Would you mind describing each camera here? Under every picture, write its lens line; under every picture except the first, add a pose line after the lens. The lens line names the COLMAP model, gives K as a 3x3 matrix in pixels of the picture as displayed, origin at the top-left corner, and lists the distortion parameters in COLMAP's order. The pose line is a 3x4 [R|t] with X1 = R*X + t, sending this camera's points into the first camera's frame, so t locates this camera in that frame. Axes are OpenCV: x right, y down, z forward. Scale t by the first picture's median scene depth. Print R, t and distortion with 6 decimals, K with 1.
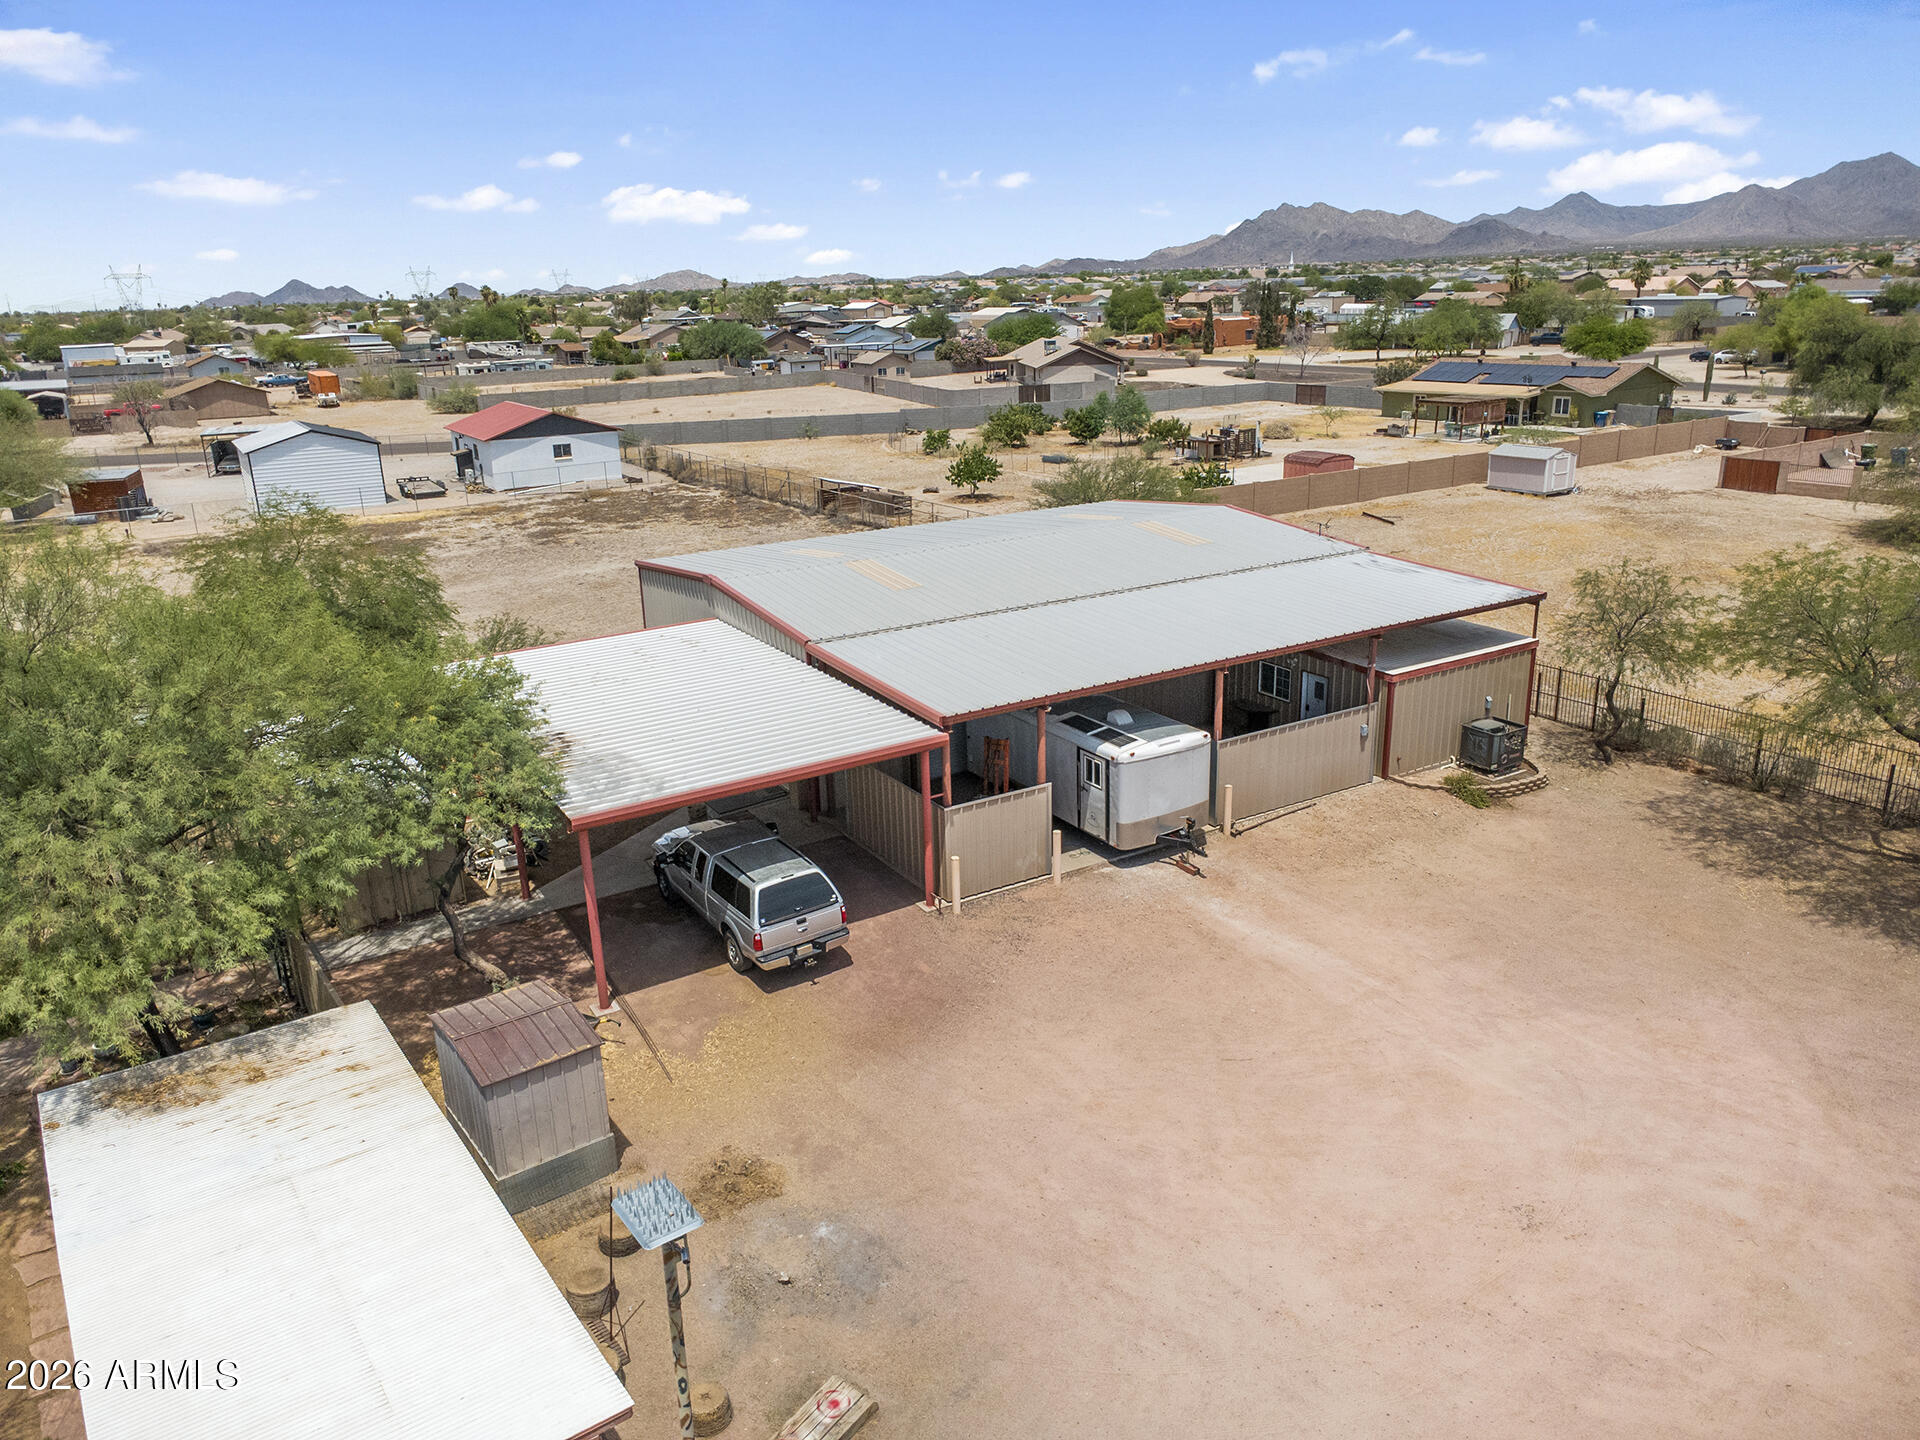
lens RADIAL K [[1343.3, 0, 956.3], [0, 1343.3, 723.4], [0, 0, 1]] dist [0.003734, -0.000046]
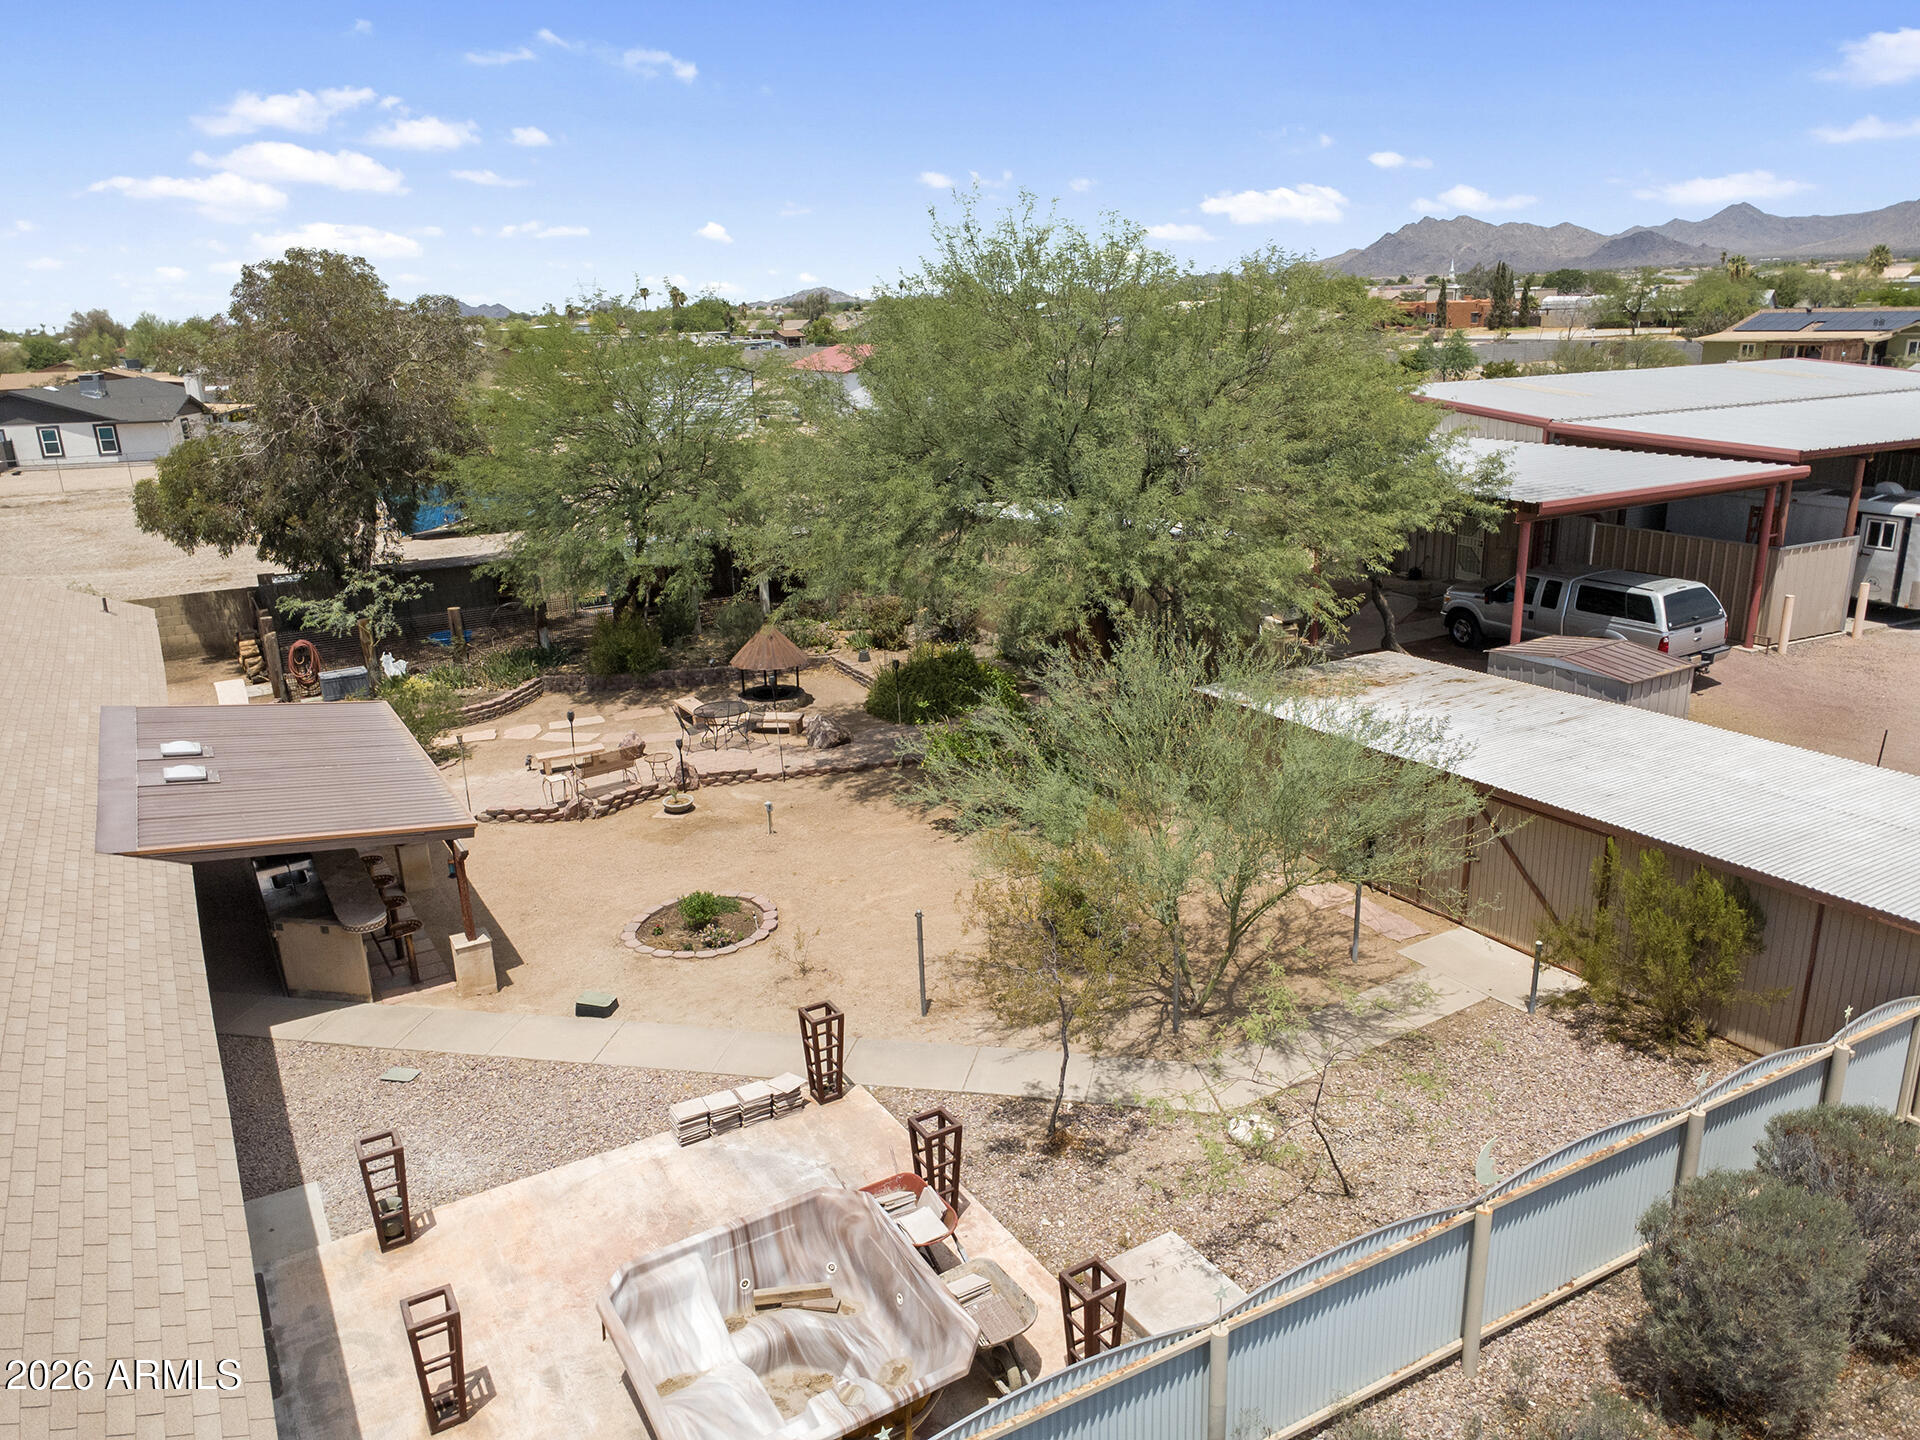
lens RADIAL K [[1343.3, 0, 956.3], [0, 1343.3, 723.4], [0, 0, 1]] dist [0.003734, -0.000046]
pose [[0.995902, 0.023687, -0.087279, -0.099552], [-0.024721, 0.999636, -0.010779, 0.041129], [0.086992, 0.012893, 0.996126, -0.013111]]
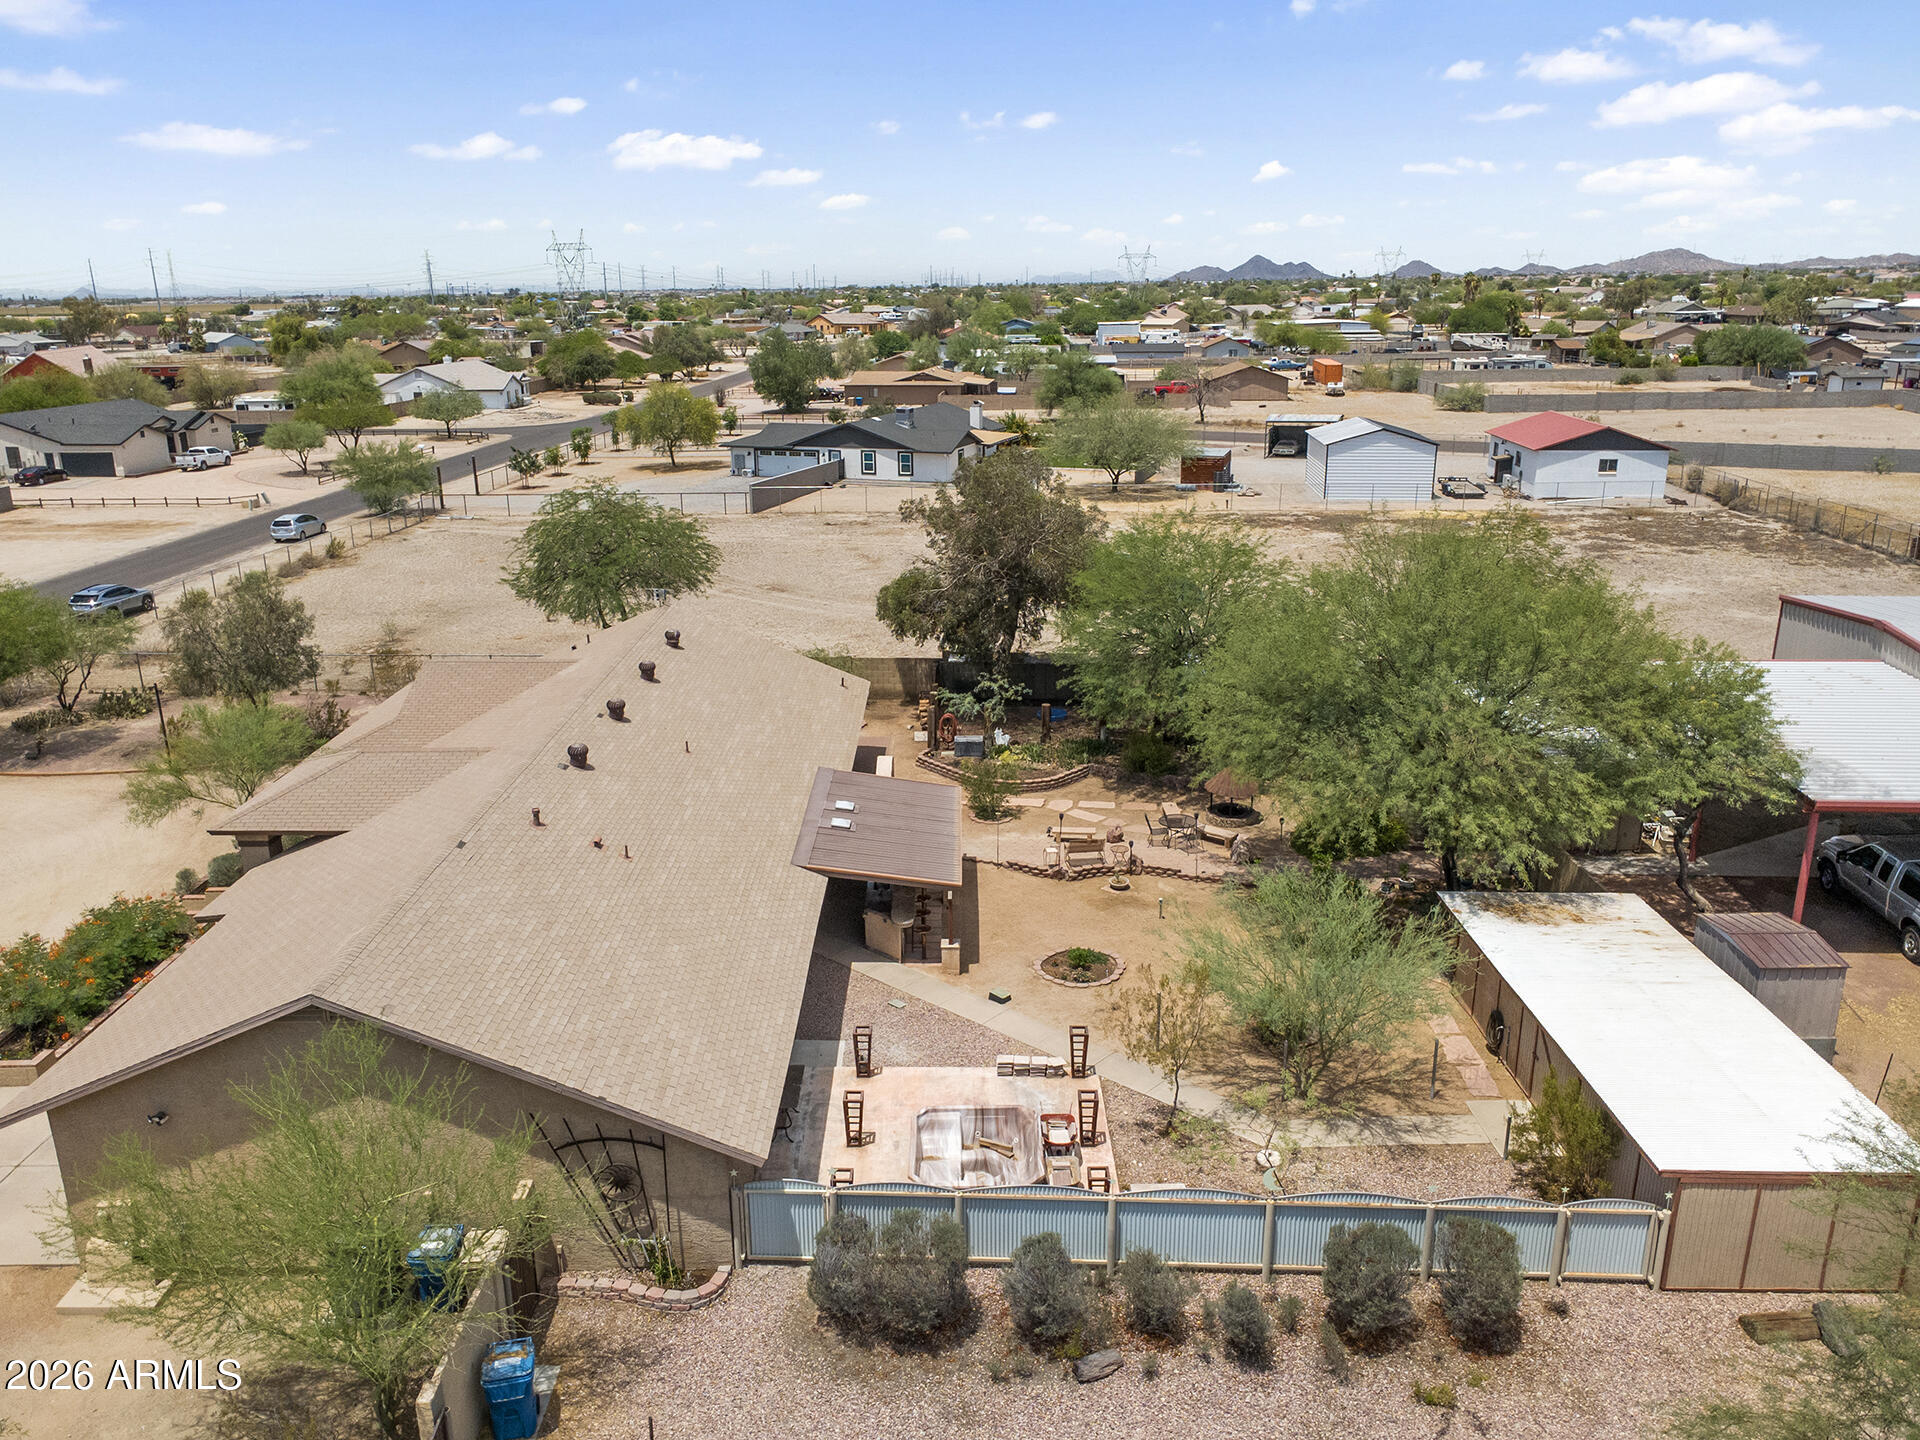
lens RADIAL K [[1428.3, 0, 956.2], [0, 1428.3, 722.1], [0, 0, 1]] dist [-0.003192, 0.004306]
pose [[0.805521, 0.193331, -0.560142, -0.030743], [-0.195396, 0.979071, 0.056929, 0.012366], [0.559425, 0.063592, 0.826438, -0.089933]]
